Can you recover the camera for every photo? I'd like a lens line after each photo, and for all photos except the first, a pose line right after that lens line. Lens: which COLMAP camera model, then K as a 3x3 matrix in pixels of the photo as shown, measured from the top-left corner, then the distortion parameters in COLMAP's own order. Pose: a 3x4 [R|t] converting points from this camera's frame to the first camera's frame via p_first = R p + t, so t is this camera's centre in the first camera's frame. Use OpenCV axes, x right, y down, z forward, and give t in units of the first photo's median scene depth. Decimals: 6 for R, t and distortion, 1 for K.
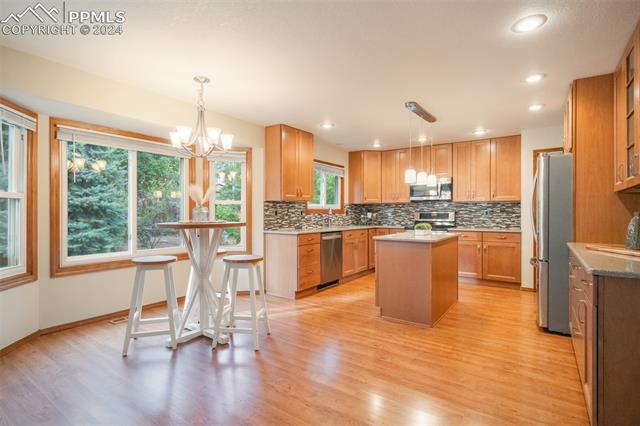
lens RADIAL K [[317.8, 0, 320.6], [0, 317.8, 213.0], [0, 0, 1]] dist [0.002669, -0.000299]
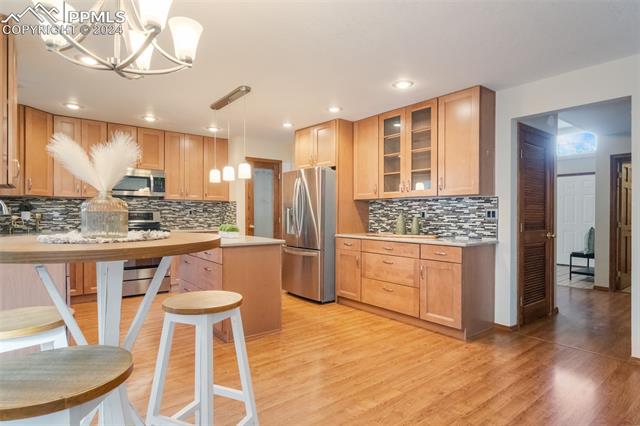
lens RADIAL K [[348.8, 0, 320.2], [0, 348.8, 214.7], [0, 0, 1]] dist [-0.002602, -0.000495]
pose [[0.291944, -0.004368, 0.956425, -0.403803], [-0.002293, 0.999983, 0.005267, 0.000006], [-0.956433, -0.003731, 0.291929, 0.362854]]
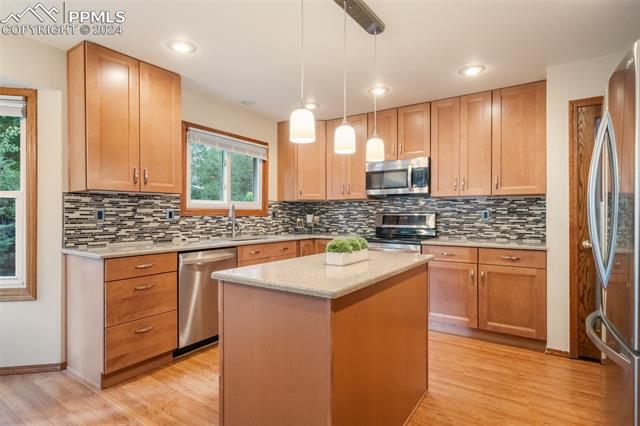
lens RADIAL K [[331.2, 0, 319.8], [0, 331.2, 215.0], [0, 0, 1]] dist [-0.002093, 0.000436]
pose [[0.999879, 0.000363, 0.015535, 0.213583], [-0.000351, 1.000000, -0.000760, 0.000037], [-0.015535, 0.000754, 0.999879, 0.406742]]
